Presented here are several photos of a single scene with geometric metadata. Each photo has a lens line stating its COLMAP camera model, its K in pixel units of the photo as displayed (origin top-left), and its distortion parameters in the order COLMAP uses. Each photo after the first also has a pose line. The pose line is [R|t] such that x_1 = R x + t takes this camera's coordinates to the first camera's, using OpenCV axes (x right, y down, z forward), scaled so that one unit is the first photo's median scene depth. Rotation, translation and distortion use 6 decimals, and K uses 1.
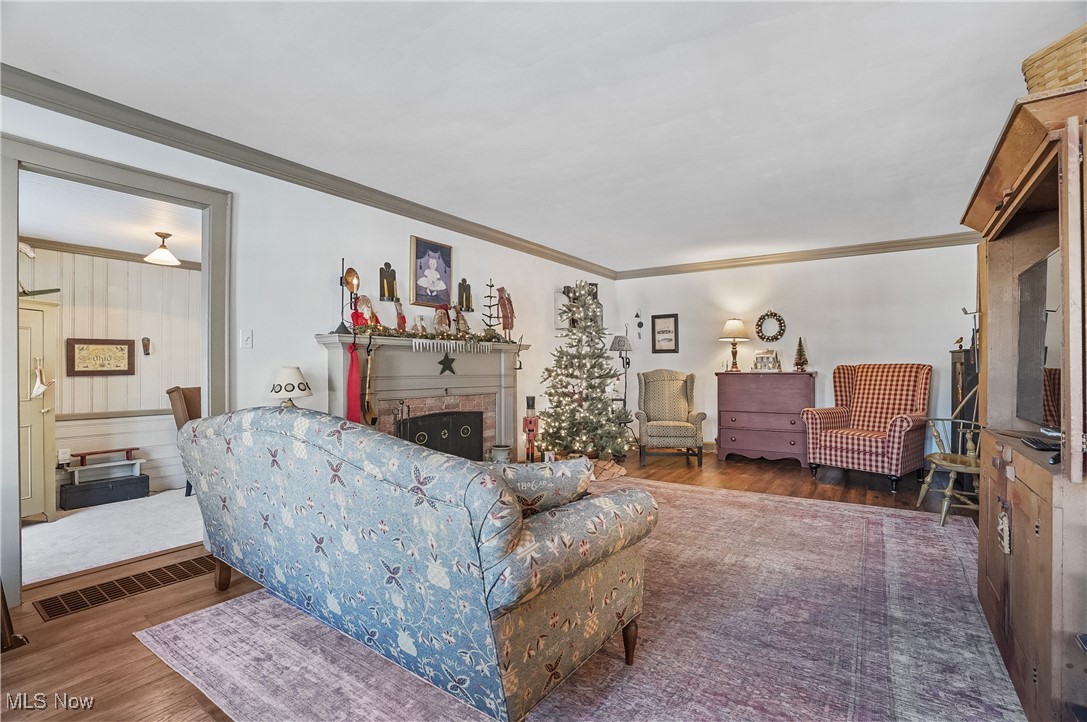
lens RADIAL K [[507.8, 0, 545.3], [0, 507.8, 364.6], [0, 0, 1]] dist [-0.069298, 0.030030]
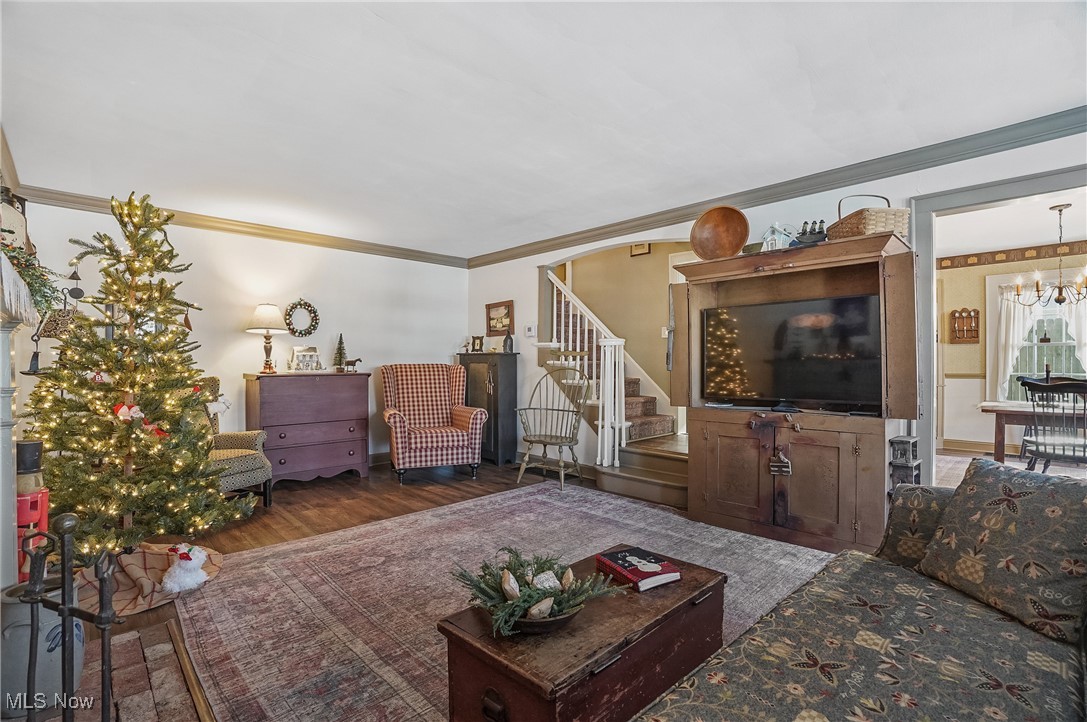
lens RADIAL K [[505.3, 0, 543.5], [0, 505.3, 361.0], [0, 0, 1]] dist [-0.064265, 0.021399]
pose [[0.193542, 0.009199, 0.981049, -0.386272], [-0.002160, 0.999958, -0.008950, 0.001306], [-0.981090, -0.000387, 0.193554, 0.615916]]
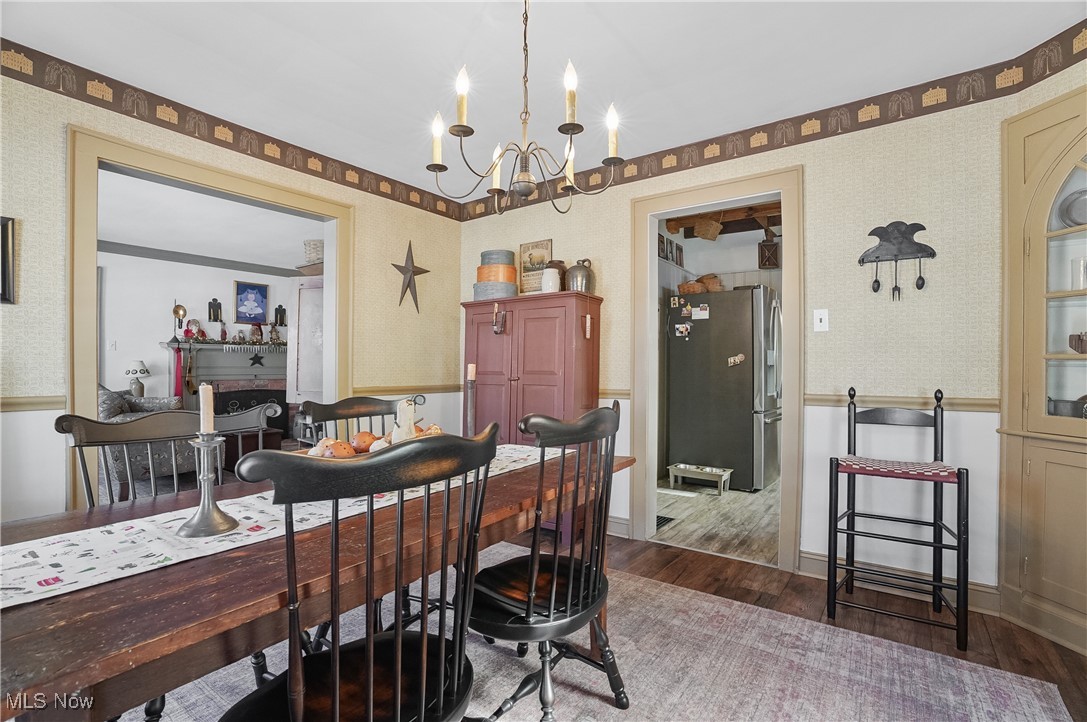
lens RADIAL K [[505.3, 0, 543.5], [0, 505.3, 361.0], [0, 0, 1]] dist [-0.064265, 0.021399]
pose [[0.999504, 0.008702, -0.030270, 0.743284], [-0.008696, 0.999962, 0.000305, -0.005612], [0.030272, -0.000041, 0.999542, -0.535978]]
